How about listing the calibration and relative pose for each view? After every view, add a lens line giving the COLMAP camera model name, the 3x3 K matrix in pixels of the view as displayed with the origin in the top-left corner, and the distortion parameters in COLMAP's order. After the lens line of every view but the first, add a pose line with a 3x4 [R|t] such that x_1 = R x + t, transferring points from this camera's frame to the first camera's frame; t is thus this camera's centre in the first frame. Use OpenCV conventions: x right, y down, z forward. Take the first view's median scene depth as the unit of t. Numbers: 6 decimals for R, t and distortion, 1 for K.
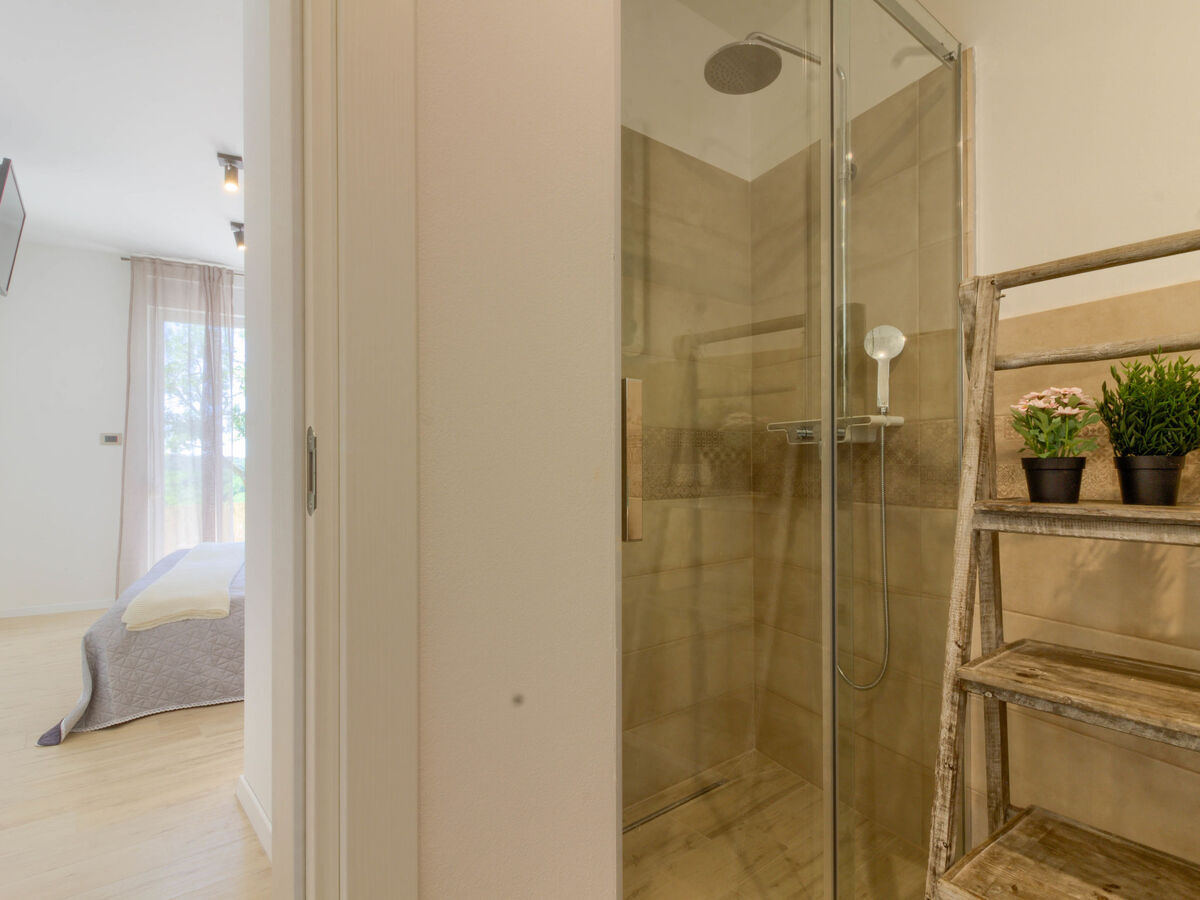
lens RADIAL K [[615.1, 0, 600.0], [0, 615.1, 450.0], [0, 0, 1]] dist [0.002145, -0.011245]
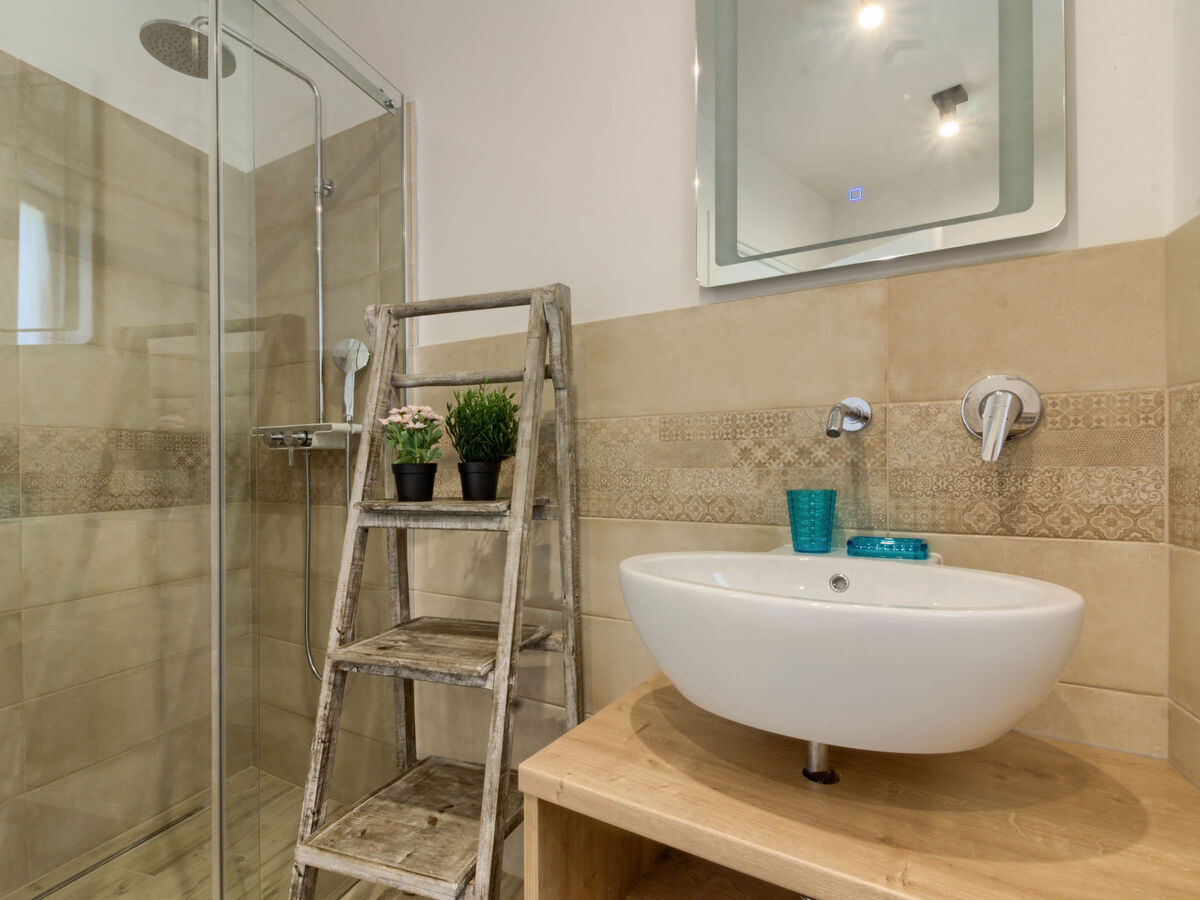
lens RADIAL K [[622.3, 0, 601.9], [0, 622.3, 456.9], [0, 0, 1]] dist [0.002316, -0.009863]
pose [[0.838911, 0.002467, 0.544263, 0.366207], [-0.005831, 0.999973, 0.004454, -0.008143], [-0.544237, -0.006910, 0.838903, -0.215634]]
